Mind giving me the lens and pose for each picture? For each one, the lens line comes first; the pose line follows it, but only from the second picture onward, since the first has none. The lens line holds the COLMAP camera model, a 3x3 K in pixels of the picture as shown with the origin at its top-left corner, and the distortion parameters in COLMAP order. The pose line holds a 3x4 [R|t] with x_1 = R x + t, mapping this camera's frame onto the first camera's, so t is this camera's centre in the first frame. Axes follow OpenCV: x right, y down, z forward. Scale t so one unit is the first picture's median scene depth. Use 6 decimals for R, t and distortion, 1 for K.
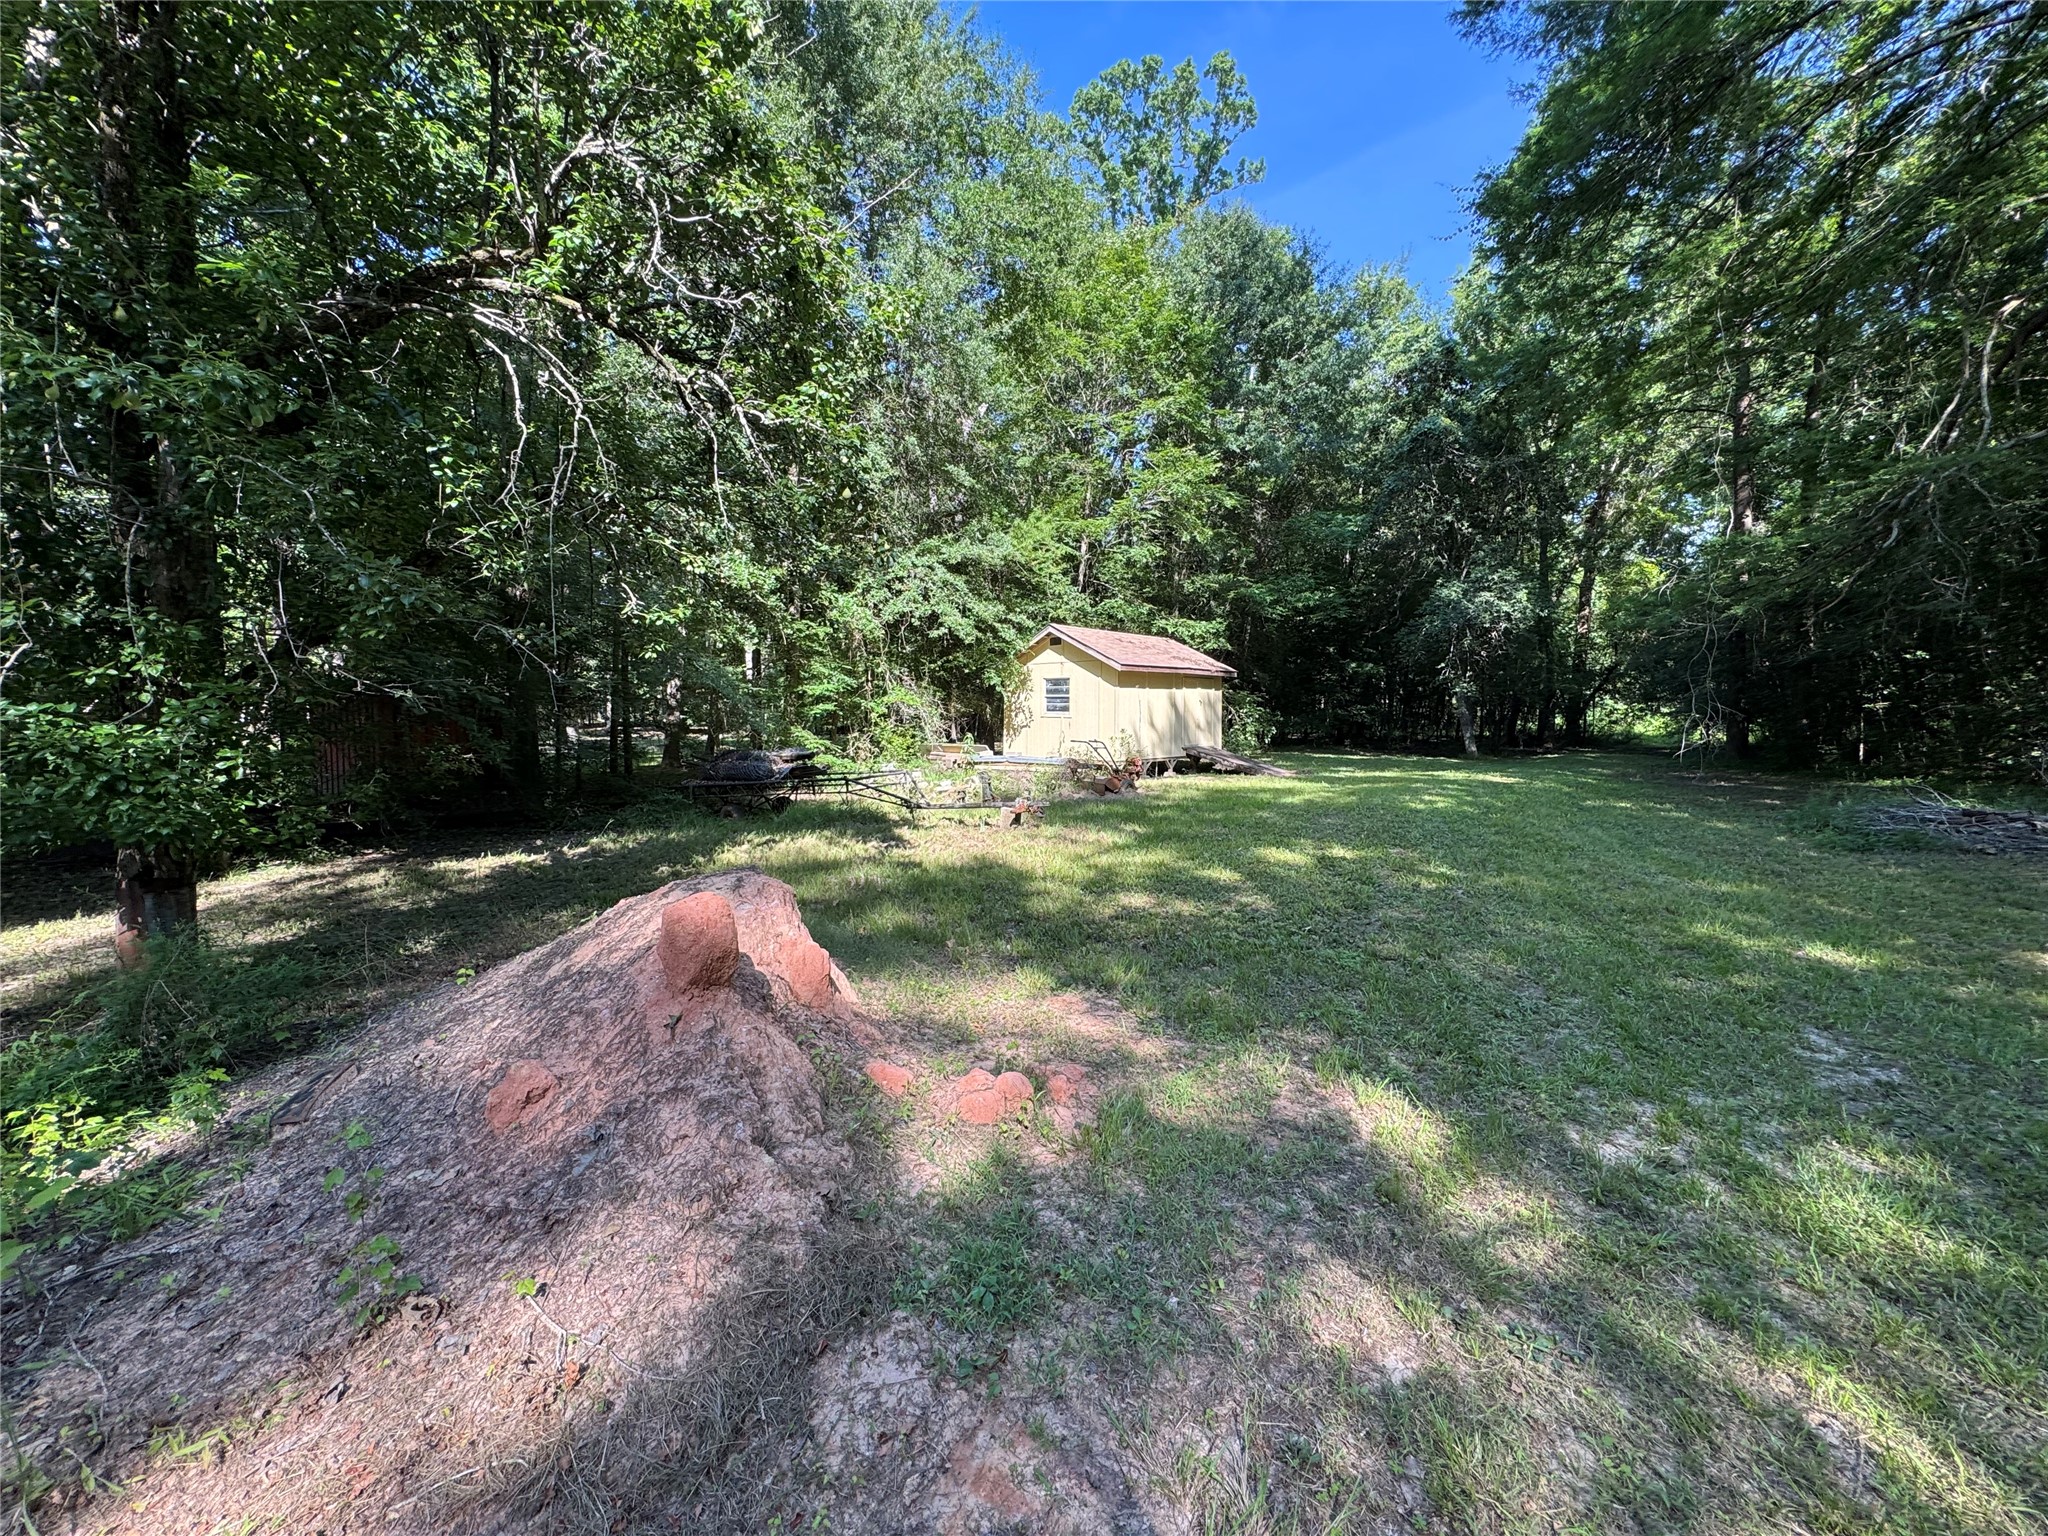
lens RADIAL K [[815.4, 0, 1024.0], [0, 815.4, 768.0], [0, 0, 1]] dist [-0.000985, -0.000236]
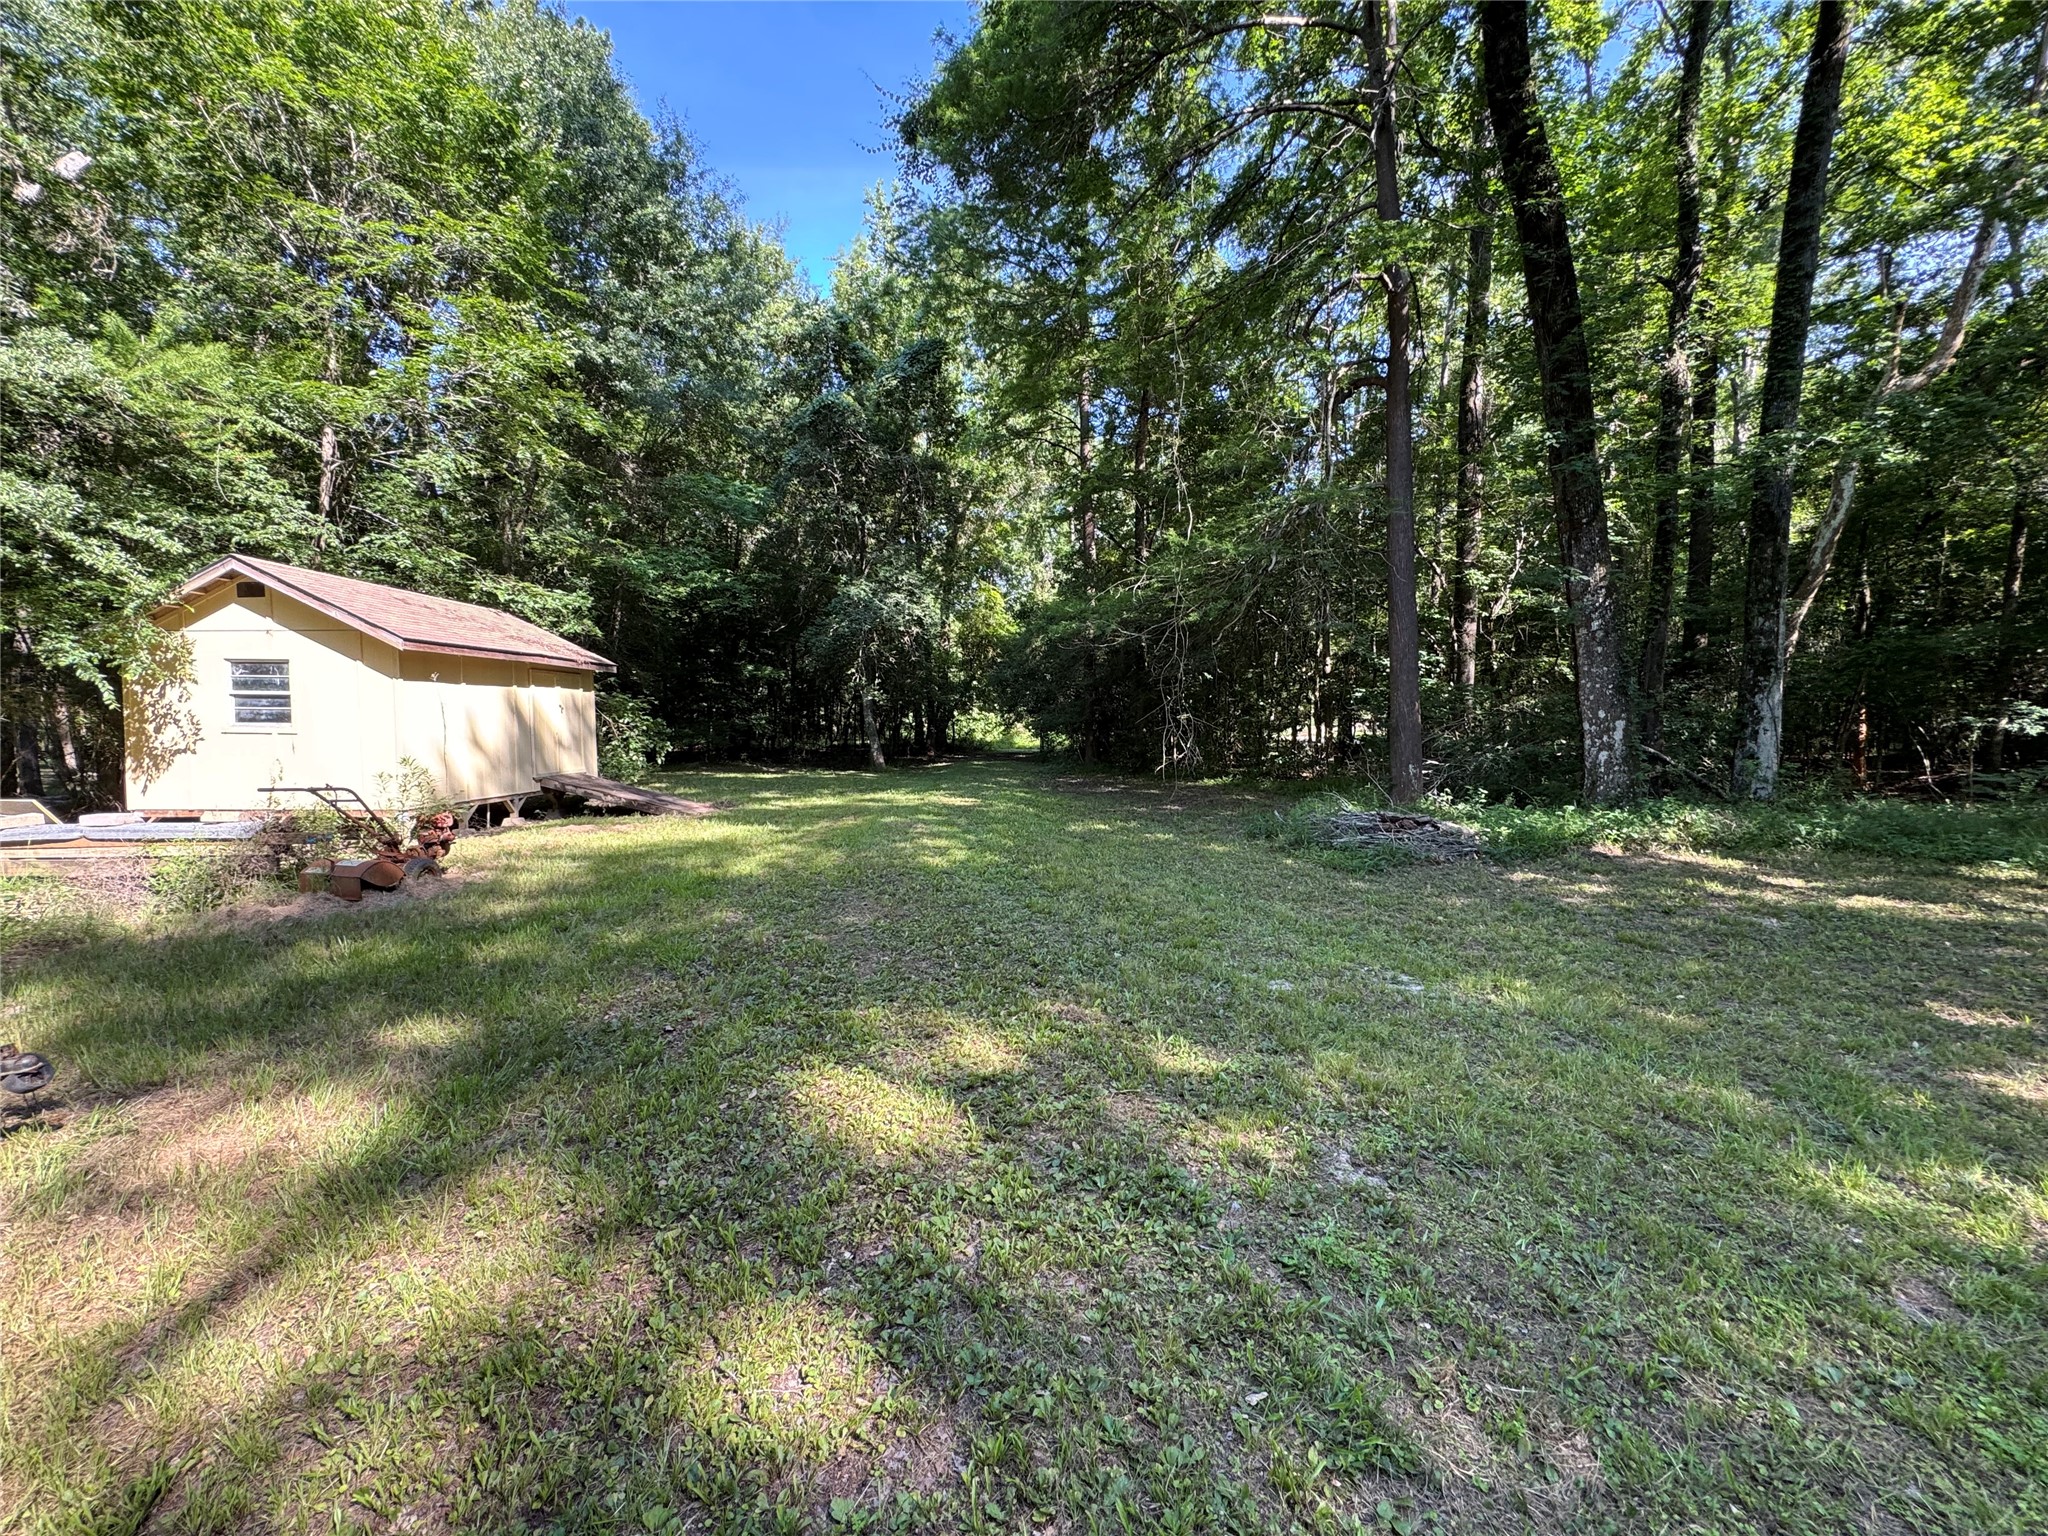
lens RADIAL K [[815.4, 0, 1024.0], [0, 815.4, 768.0], [0, 0, 1]] dist [-0.000985, -0.000236]
pose [[0.736535, -0.038916, 0.675279, 0.042548], [0.045690, 0.998926, 0.007733, -0.019231], [-0.674854, 0.025158, 0.737522, 0.249279]]
